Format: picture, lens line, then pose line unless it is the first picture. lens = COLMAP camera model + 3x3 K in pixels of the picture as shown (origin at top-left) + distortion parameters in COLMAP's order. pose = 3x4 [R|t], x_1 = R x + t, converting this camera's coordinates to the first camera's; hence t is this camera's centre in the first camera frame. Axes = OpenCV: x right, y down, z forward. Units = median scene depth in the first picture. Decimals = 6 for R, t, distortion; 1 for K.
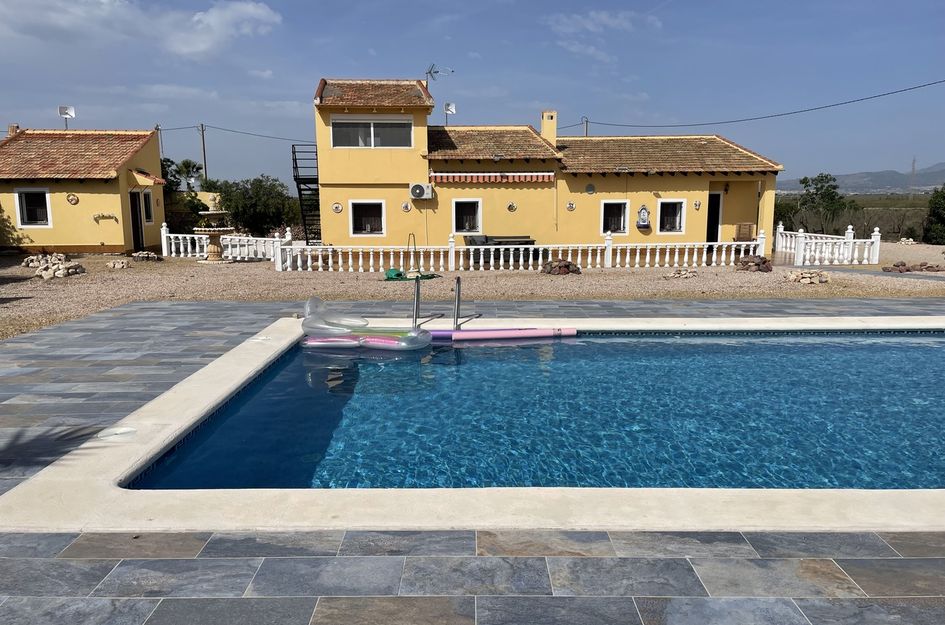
lens RADIAL K [[712.9, 0, 463.3], [0, 712.9, 292.3], [0, 0, 1]] dist [0.094108, -0.115164]
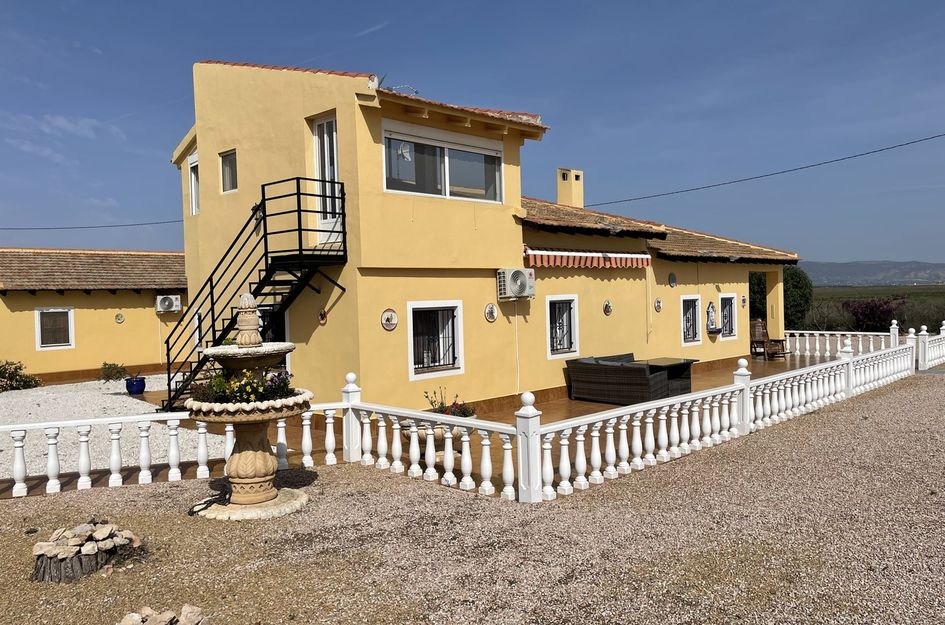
lens RADIAL K [[712.9, 0, 430.0], [0, 712.9, 287.0], [0, 0, 1]] dist [0.094108, -0.115164]
pose [[0.794535, -0.009757, 0.607140, -0.429490], [0.105686, 0.986832, -0.122448, -0.080502], [-0.597951, 0.161455, 0.785103, 0.621372]]
